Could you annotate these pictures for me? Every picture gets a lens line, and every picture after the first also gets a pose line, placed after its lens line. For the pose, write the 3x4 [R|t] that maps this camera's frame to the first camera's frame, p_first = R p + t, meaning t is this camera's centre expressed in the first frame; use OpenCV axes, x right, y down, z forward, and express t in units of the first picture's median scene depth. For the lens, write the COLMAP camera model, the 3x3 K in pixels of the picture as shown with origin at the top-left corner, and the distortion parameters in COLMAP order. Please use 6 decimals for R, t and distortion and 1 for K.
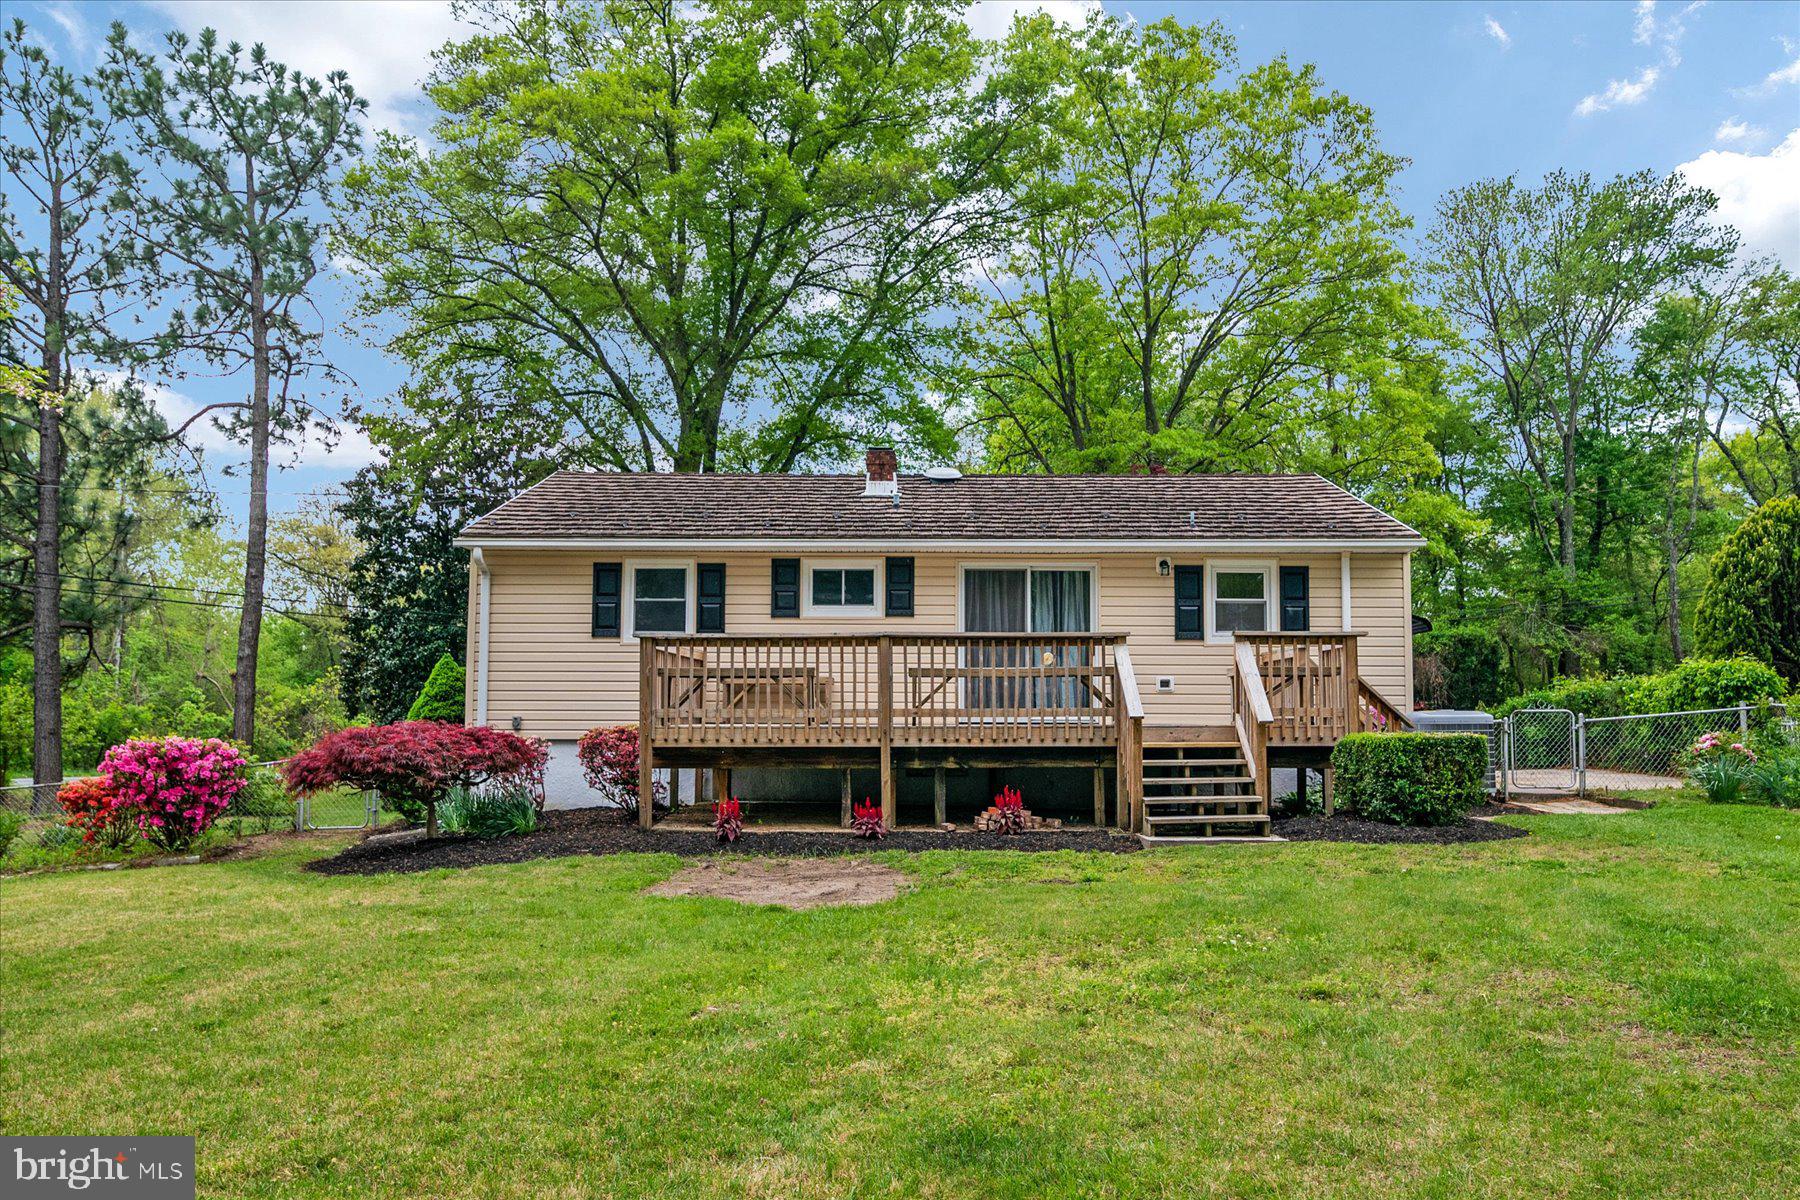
lens RADIAL K [[1455.0, 0, 900.0], [0, 1455.0, 600.0], [0, 0, 1]] dist [-0.013898, 0.001461]
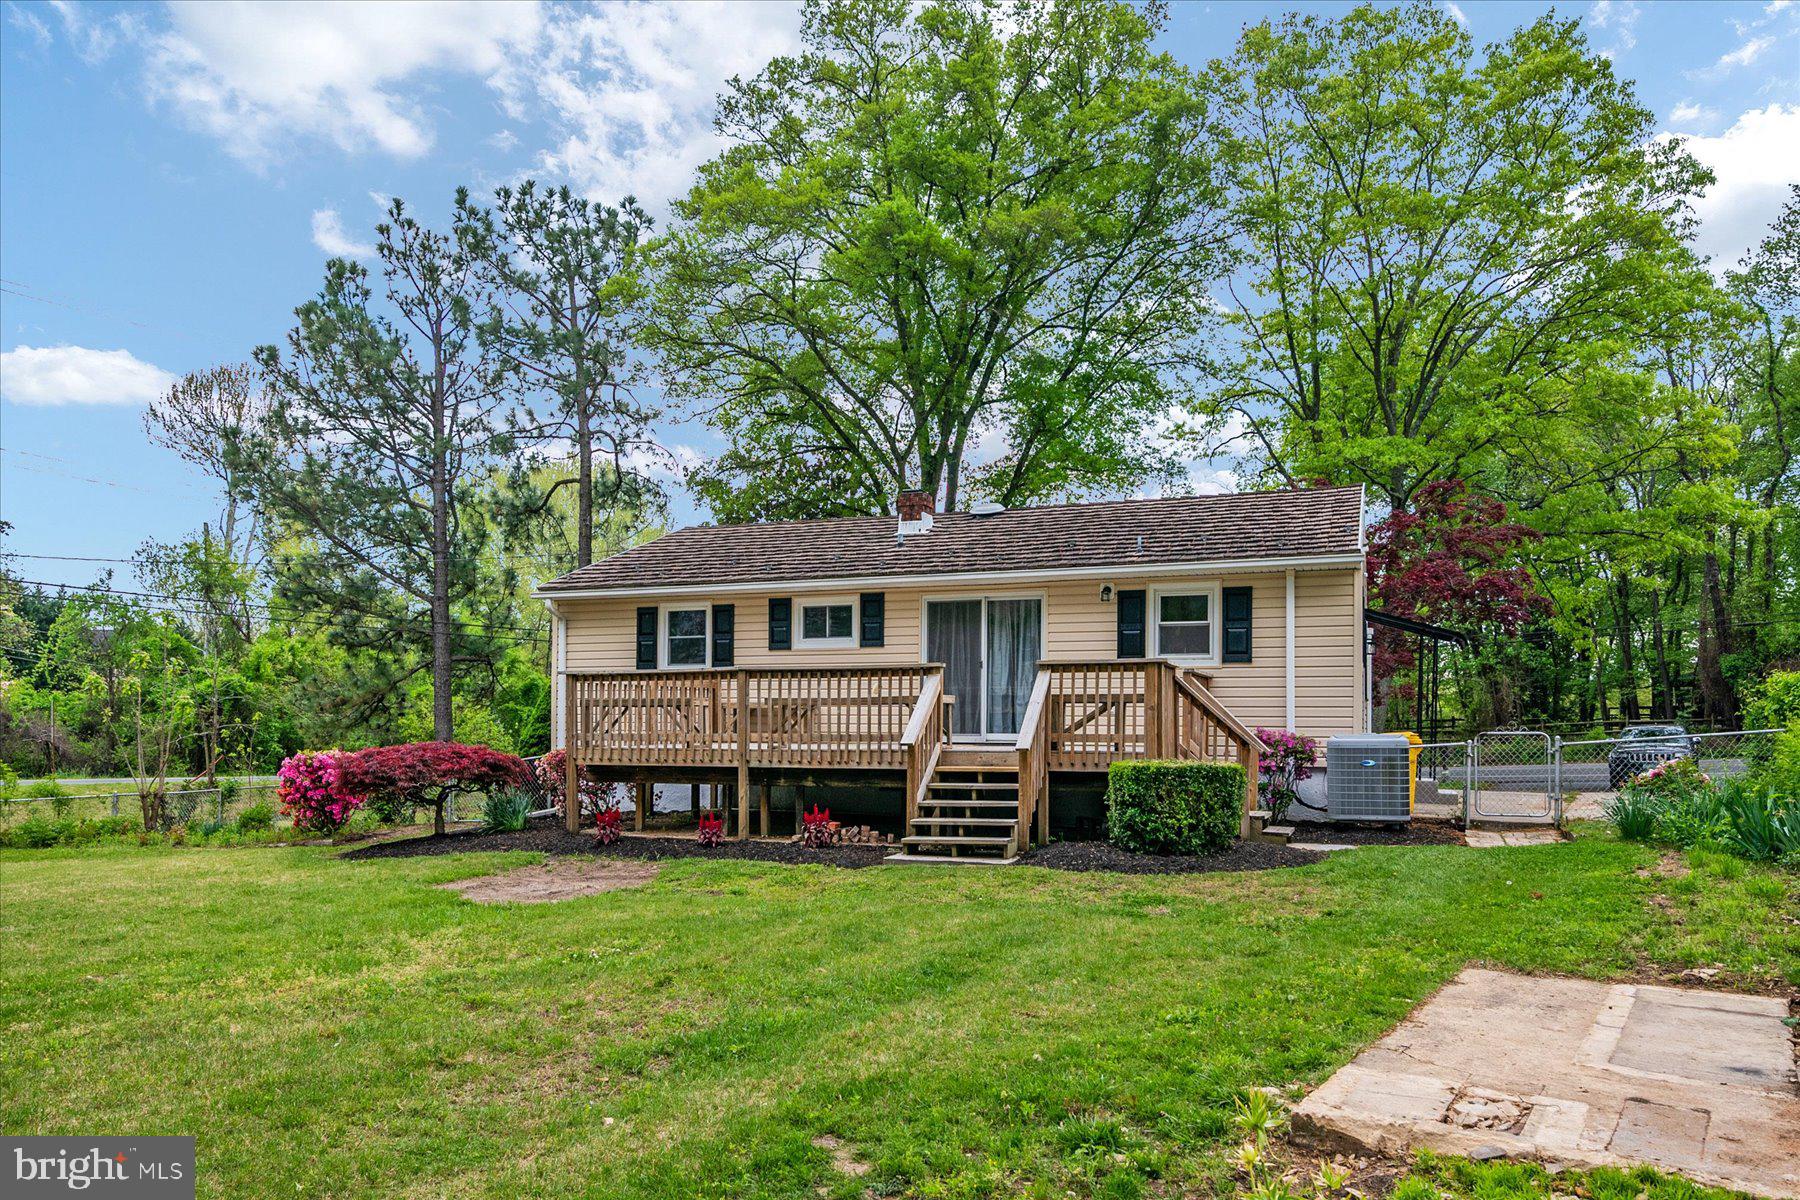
lens RADIAL K [[1435.3, 0, 900.0], [0, 1435.3, 600.0], [0, 0, 1]] dist [-0.004112, -0.001339]
pose [[0.904353, -0.034981, -0.425349, 0.473538], [0.027690, 0.999345, -0.023314, 0.001325], [0.425886, 0.009306, 0.904729, 0.041711]]
